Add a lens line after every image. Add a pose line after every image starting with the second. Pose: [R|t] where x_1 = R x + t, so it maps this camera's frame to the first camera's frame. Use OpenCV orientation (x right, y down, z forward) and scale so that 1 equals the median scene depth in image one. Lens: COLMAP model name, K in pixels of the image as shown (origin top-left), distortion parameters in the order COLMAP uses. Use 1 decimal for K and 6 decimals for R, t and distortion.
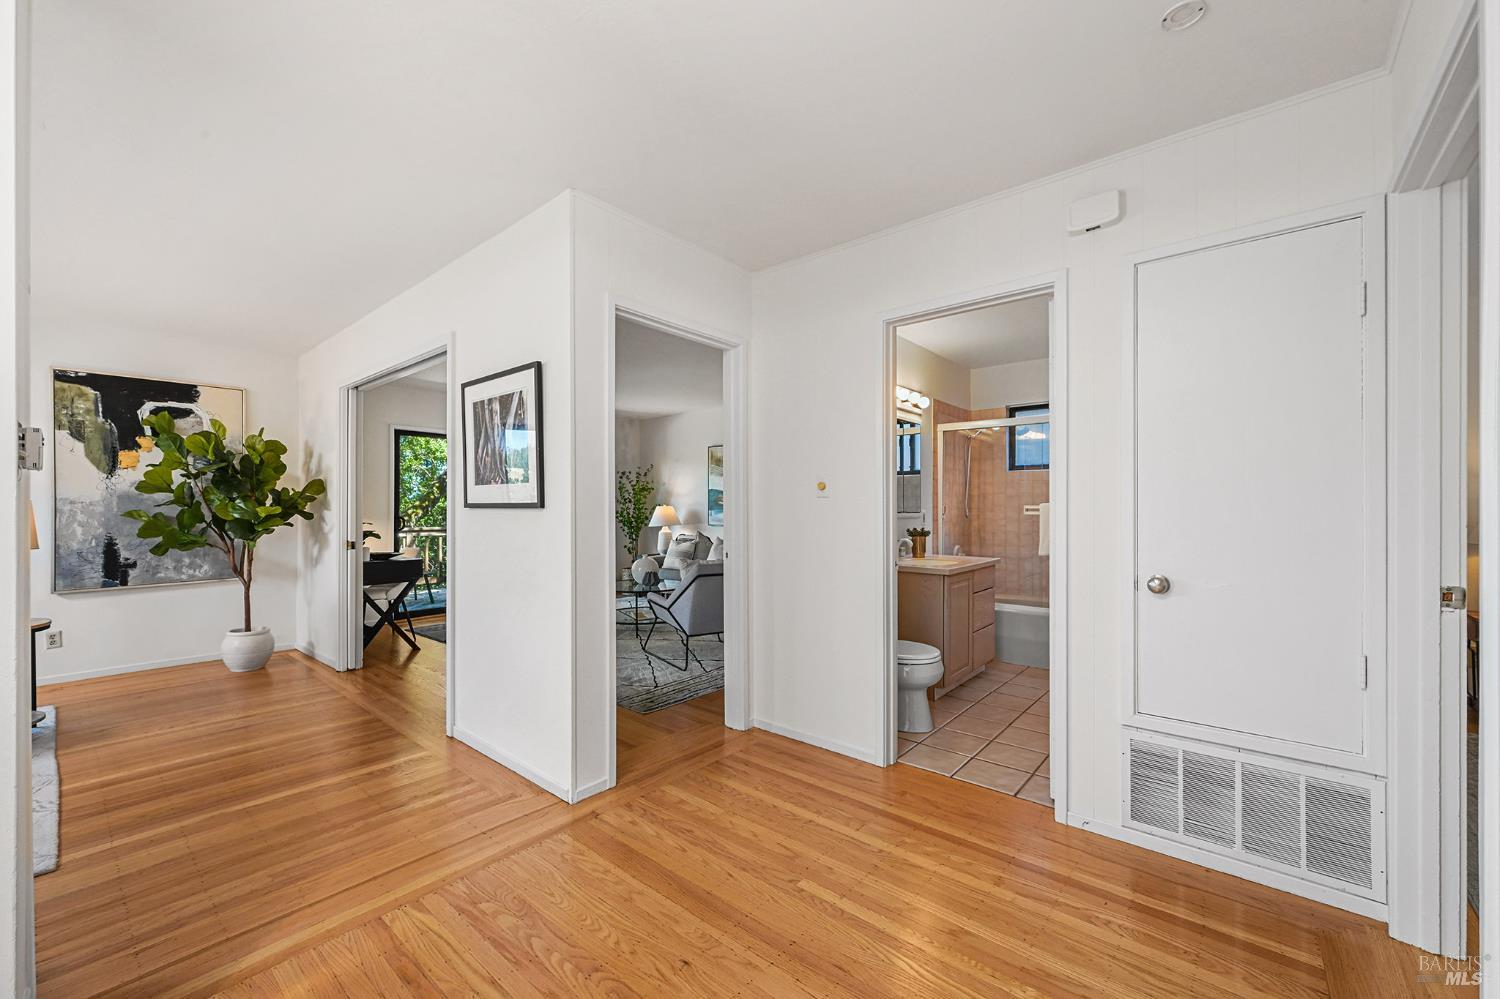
lens RADIAL K [[592.5, 0, 750.0], [0, 592.5, 499.5], [0, 0, 1]] dist [0.002075, -0.000072]
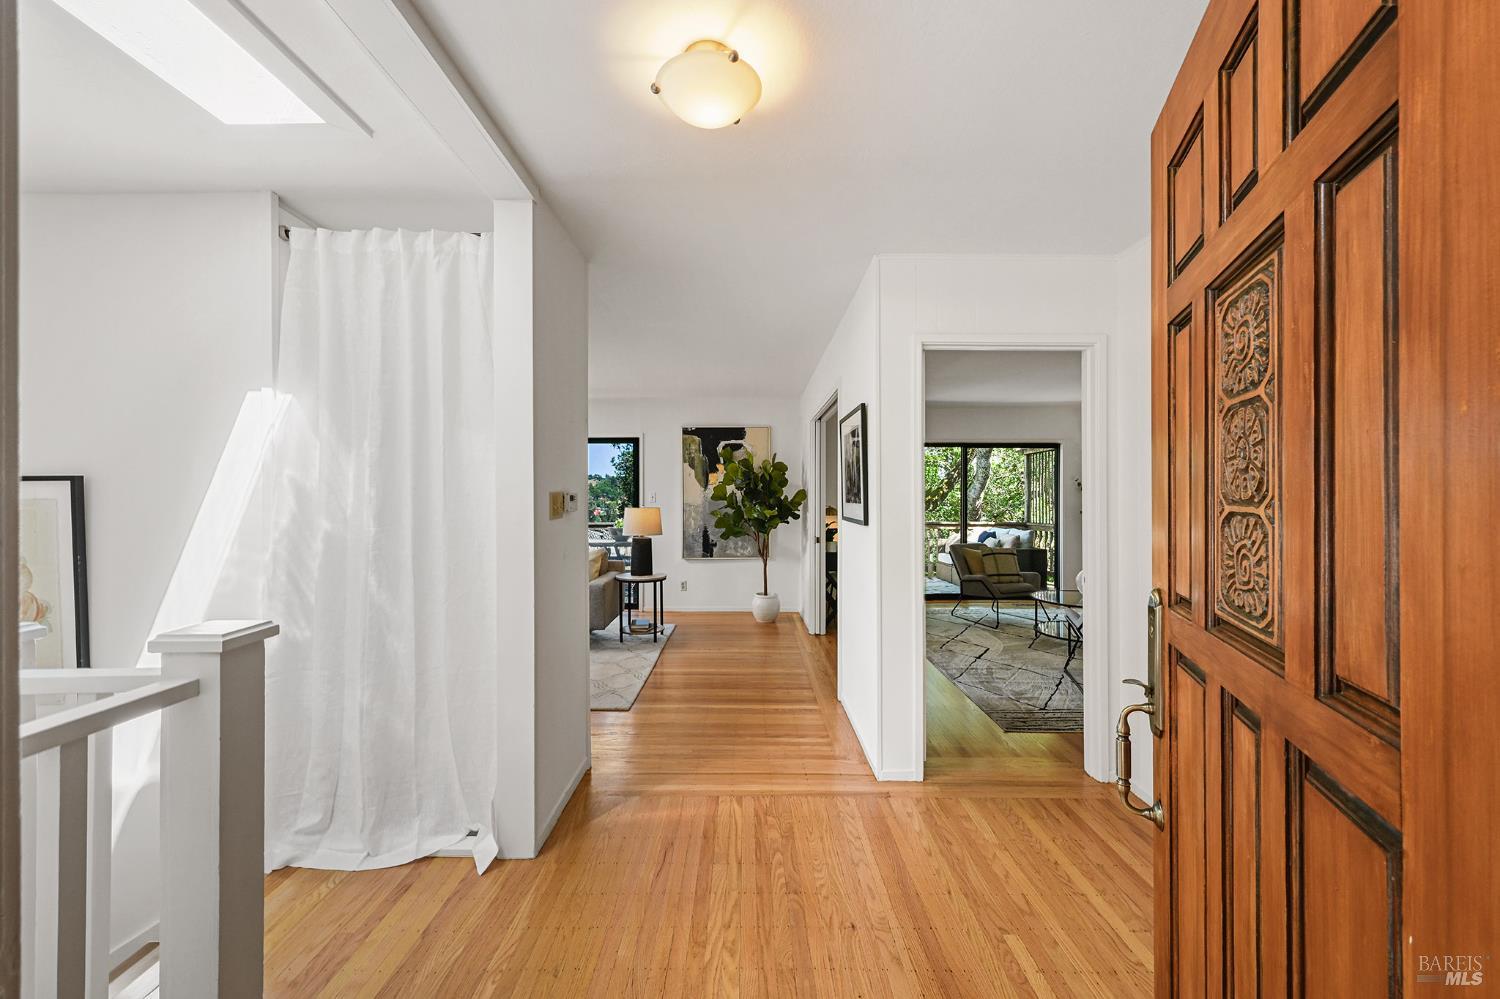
lens RADIAL K [[592.5, 0, 750.0], [0, 592.5, 499.5], [0, 0, 1]] dist [0.002075, -0.000072]
pose [[0.655524, 0.005688, -0.755153, 0.237137], [0.007579, 0.999872, 0.014111, -0.034608], [0.755136, -0.014974, 0.655397, 0.027716]]
